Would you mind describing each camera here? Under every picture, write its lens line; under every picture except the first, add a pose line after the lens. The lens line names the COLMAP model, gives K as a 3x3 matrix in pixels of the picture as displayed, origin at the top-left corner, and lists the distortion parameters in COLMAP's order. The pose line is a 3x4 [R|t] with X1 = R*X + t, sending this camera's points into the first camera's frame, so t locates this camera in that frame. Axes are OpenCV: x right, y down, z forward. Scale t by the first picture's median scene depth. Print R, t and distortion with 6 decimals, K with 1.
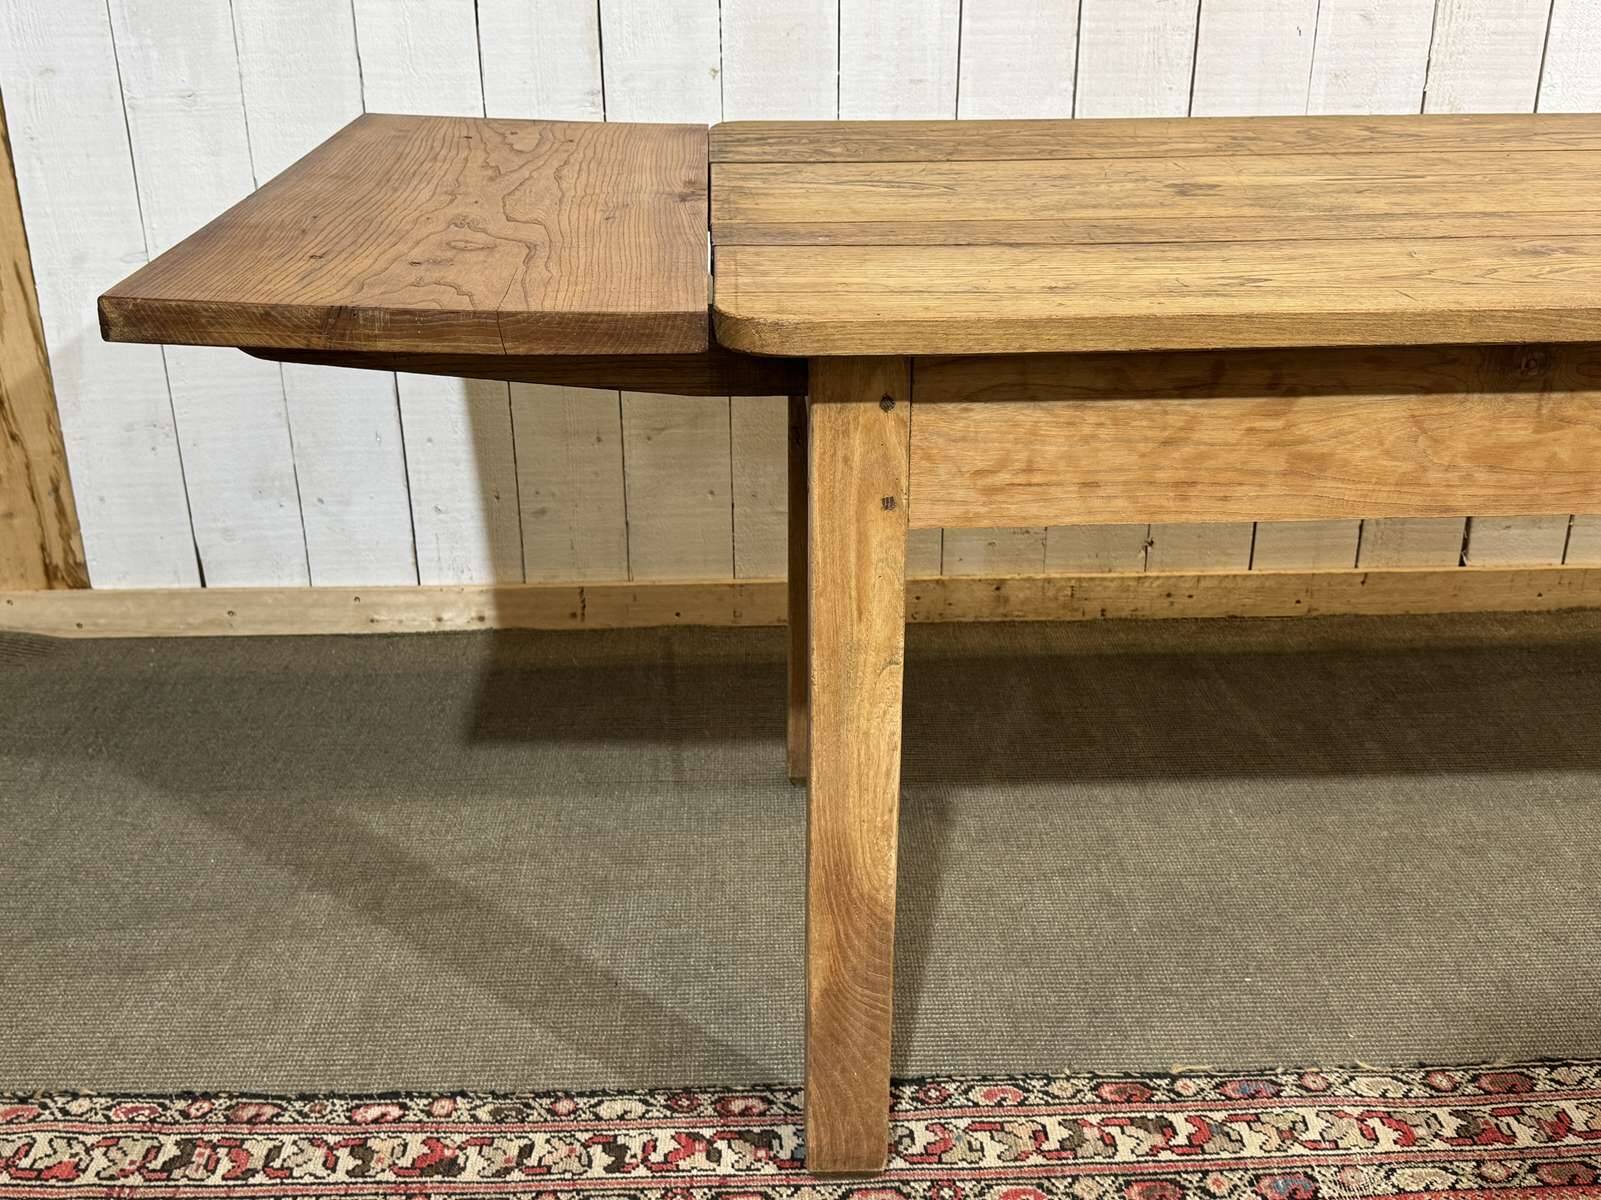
lens RADIAL K [[1701.7, 0, 815.9], [0, 1701.7, 613.7], [0, 0, 1]] dist [0.062128, 0.000000]
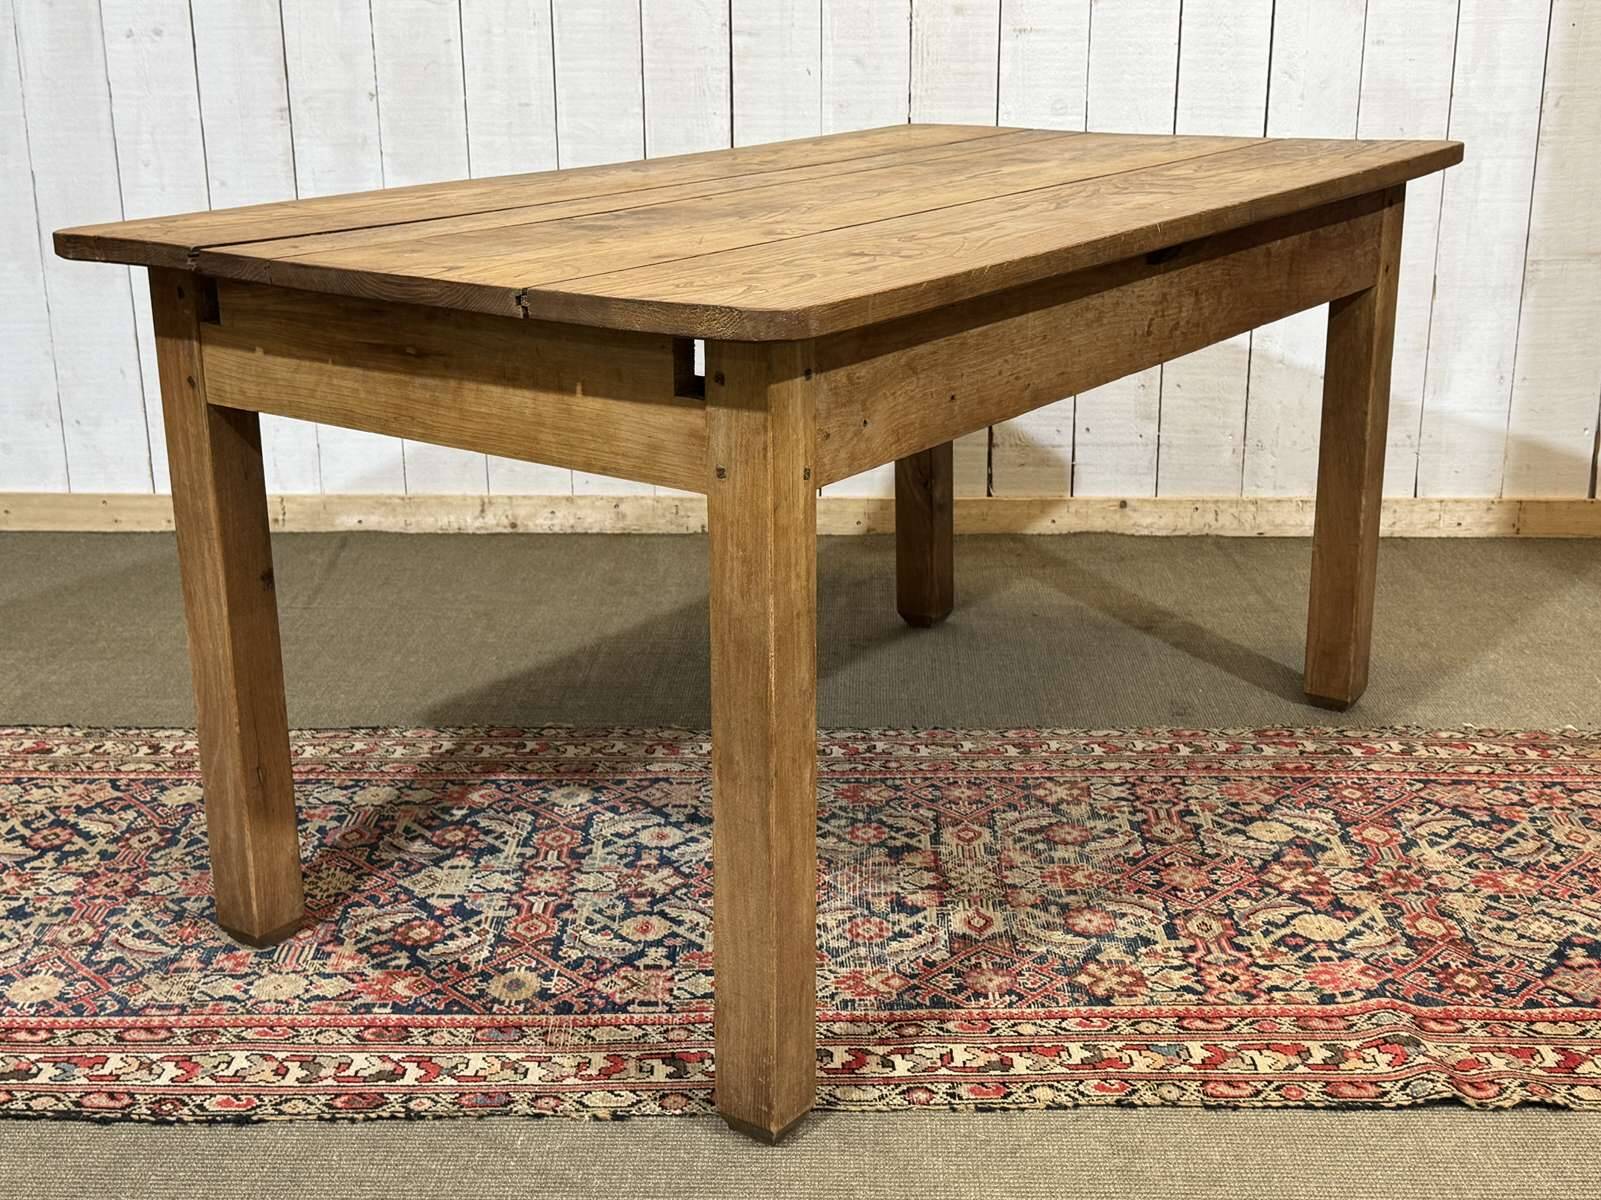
lens RADIAL K [[2086.7, 0, 800.3], [0, 2086.7, 620.1], [0, 0, 1]] dist [0.112227, 0.000000]
pose [[0.997836, 0.017767, -0.063308, 0.445143], [-0.024392, 0.994123, -0.105468, 0.295985], [0.061062, 0.106784, 0.992405, -0.660037]]
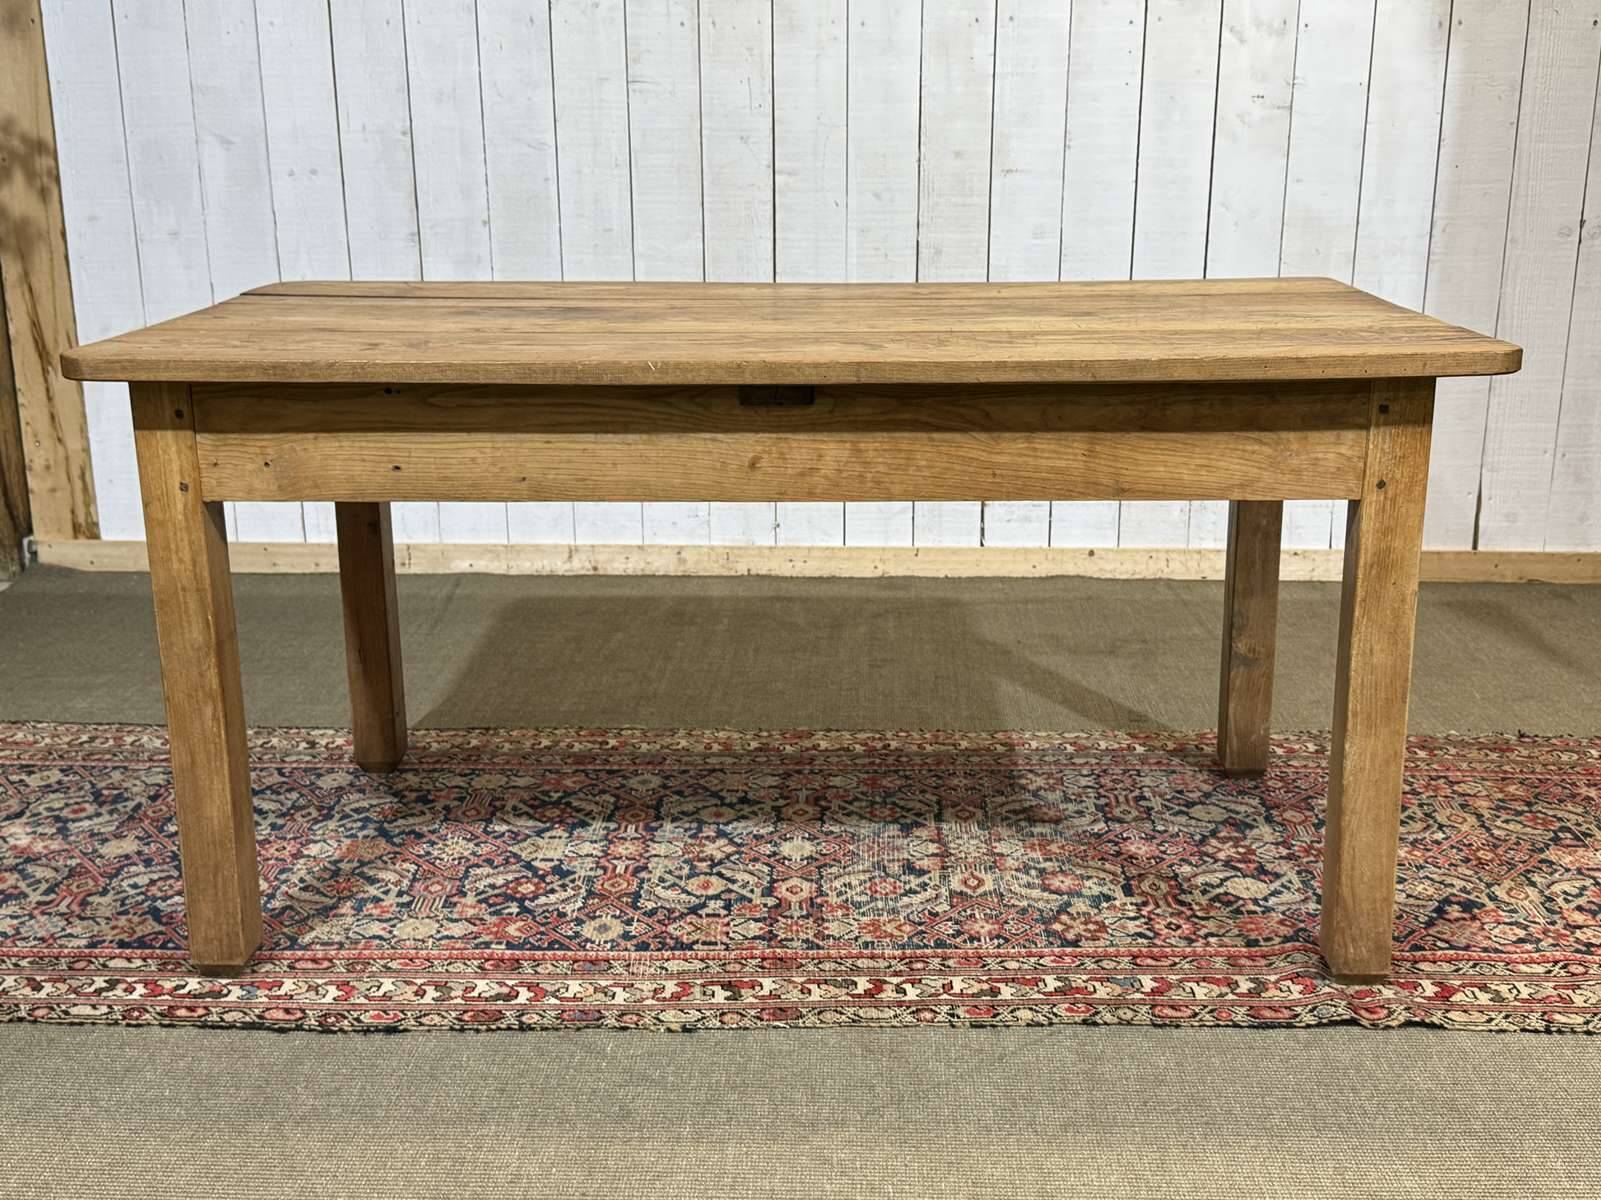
lens RADIAL K [[1755.5, 0, 802.2], [0, 1755.5, 612.1], [0, 0, 1]] dist [0.104398, 0.000000]
pose [[0.996948, 0.019948, -0.075478, 0.443596], [-0.029704, 0.991012, -0.130430, 0.315348], [0.072198, 0.132274, 0.988580, -0.723845]]
